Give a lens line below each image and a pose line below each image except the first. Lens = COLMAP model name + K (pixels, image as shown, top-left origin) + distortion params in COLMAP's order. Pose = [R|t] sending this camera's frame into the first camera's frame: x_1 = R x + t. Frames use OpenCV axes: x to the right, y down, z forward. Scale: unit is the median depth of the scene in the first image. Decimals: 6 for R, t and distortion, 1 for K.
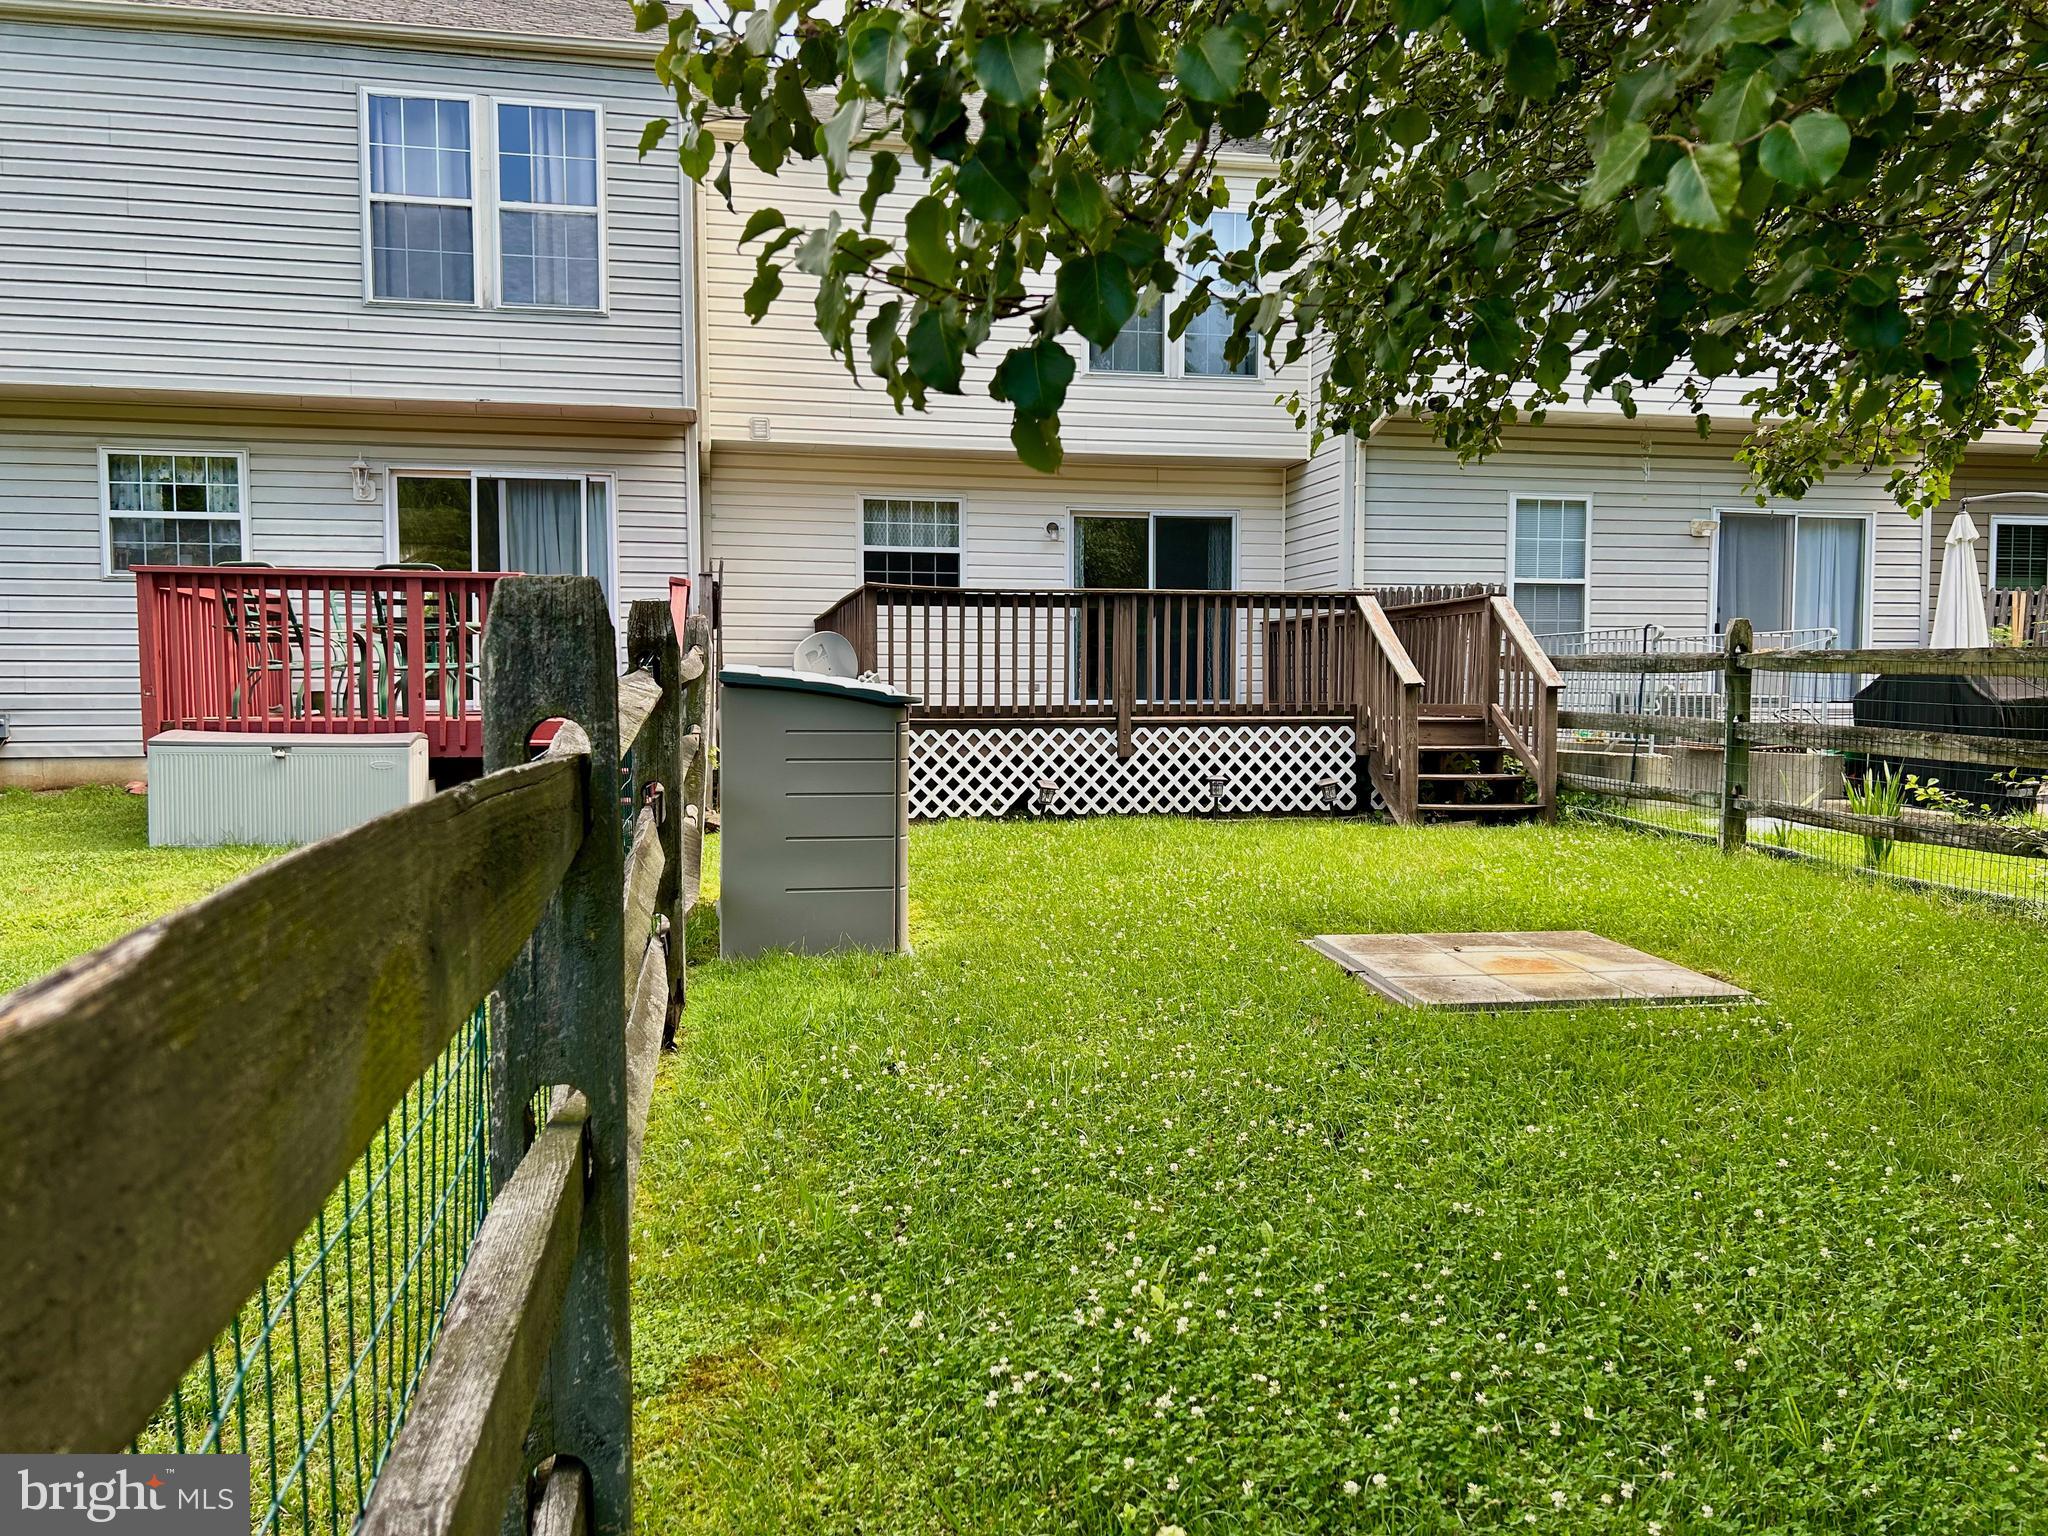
lens RADIAL K [[1535.0, 0, 1027.5], [0, 1535.0, 774.2], [0, 0, 1]] dist [0.050676, -0.053076]
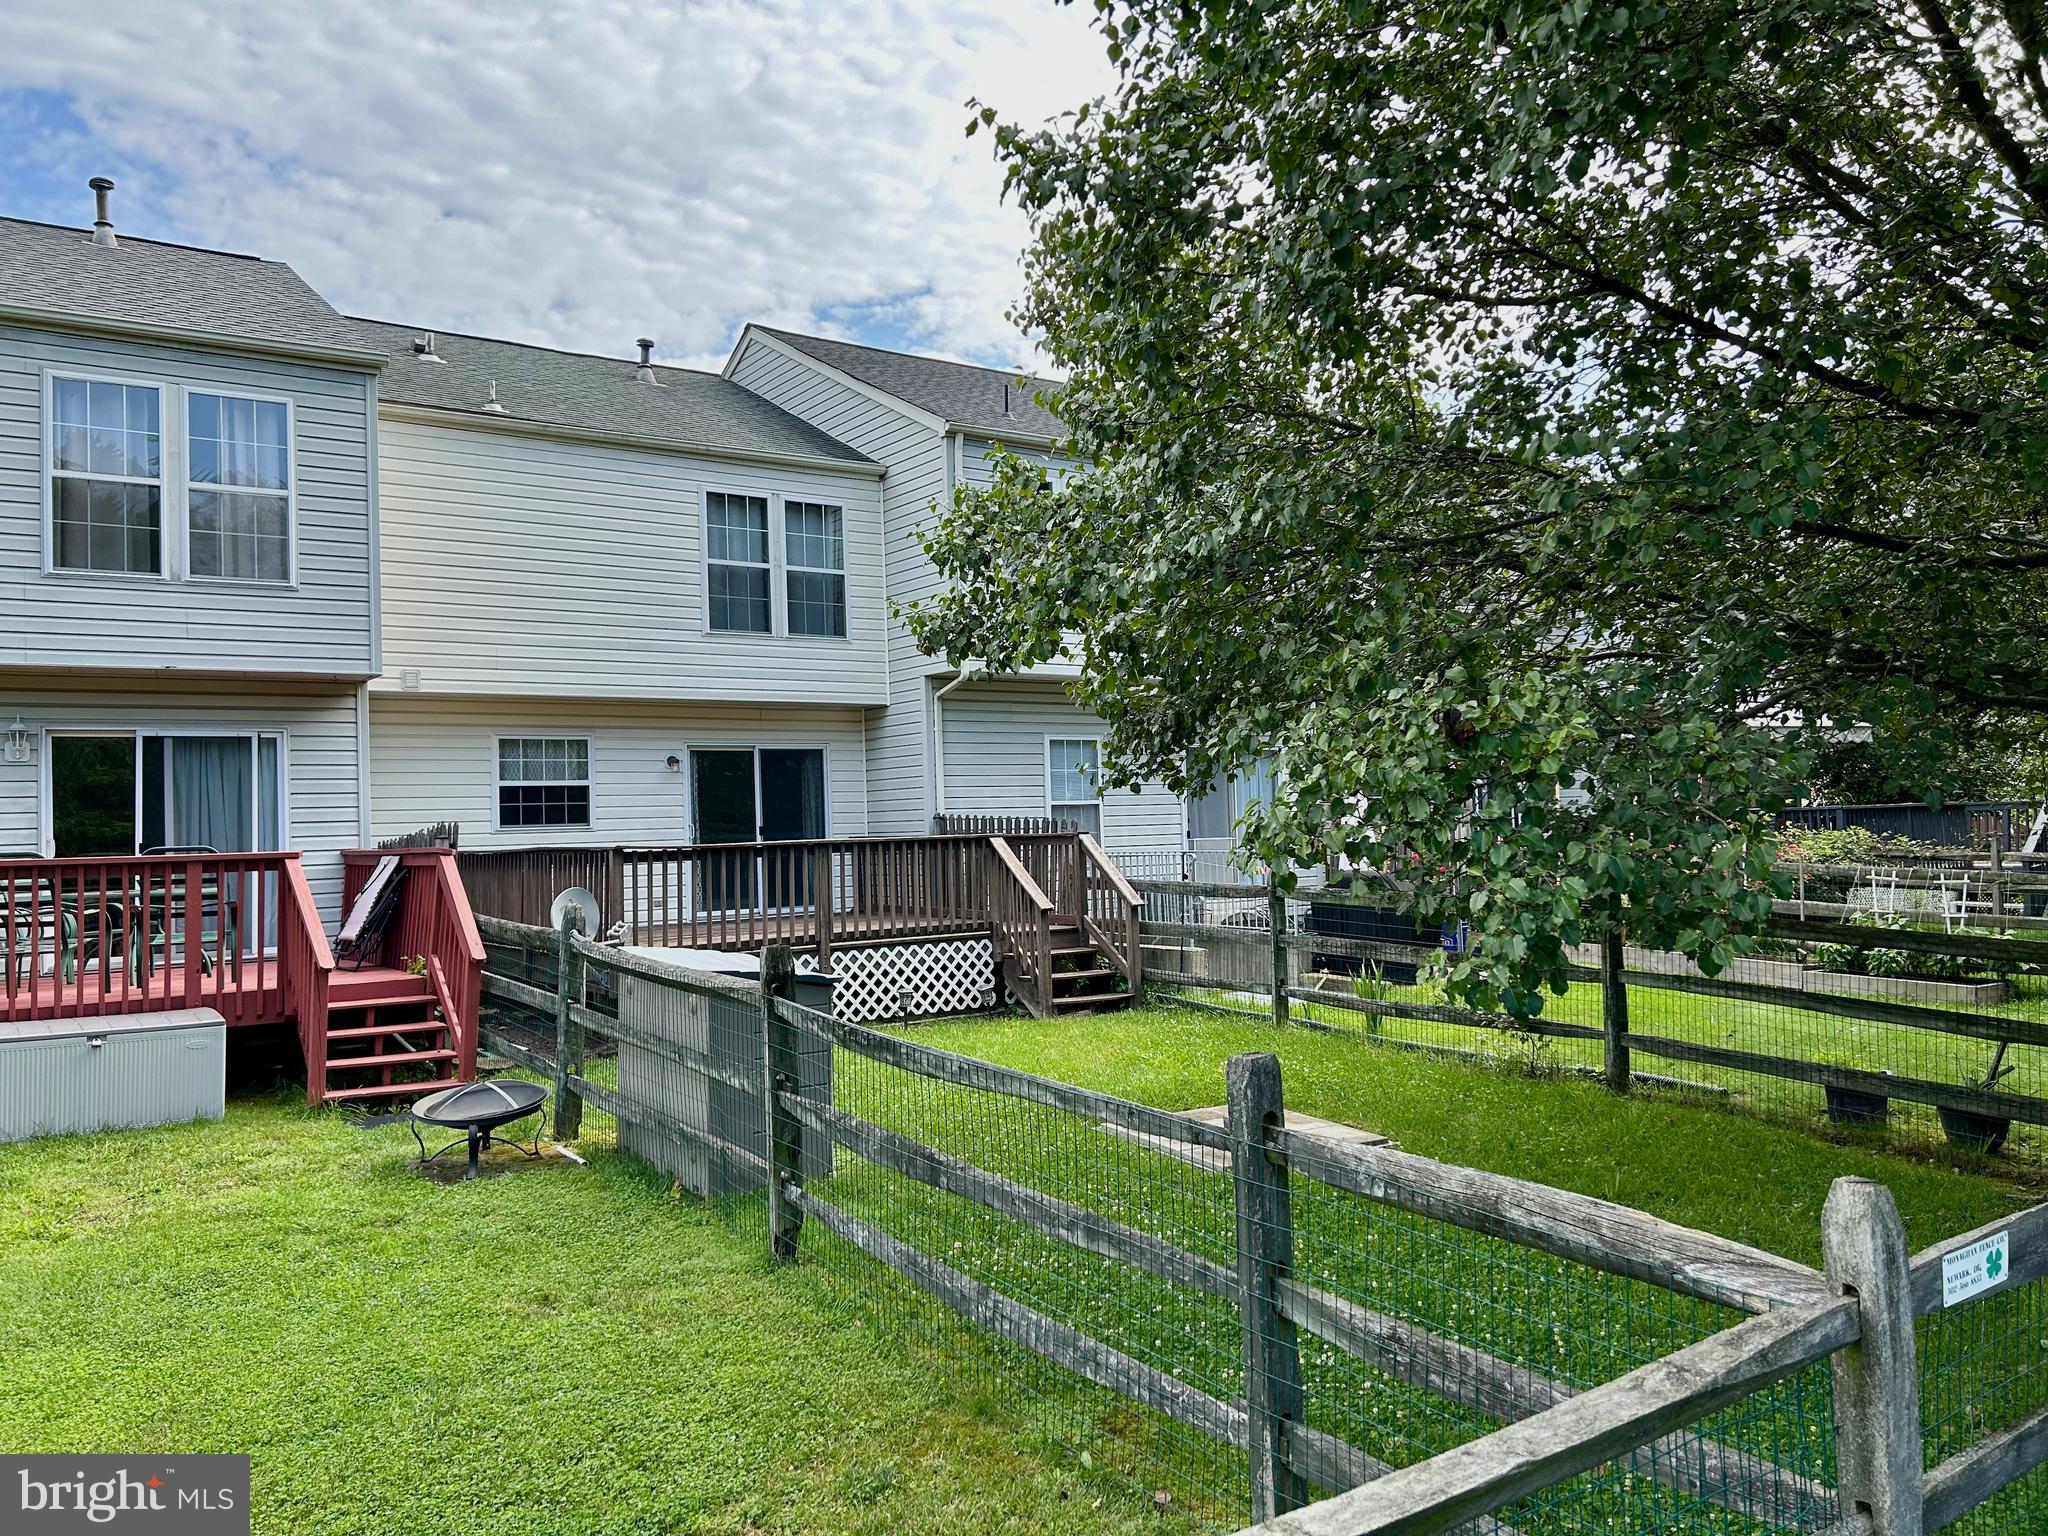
lens RADIAL K [[1535.0, 0, 1027.6], [0, 1535.0, 761.4], [0, 0, 1]] dist [0.050676, -0.053076]
pose [[0.912518, -0.012195, 0.408856, -0.256457], [0.050349, 0.995303, -0.082687, -0.064705], [-0.405927, 0.096039, 0.908845, -0.175964]]
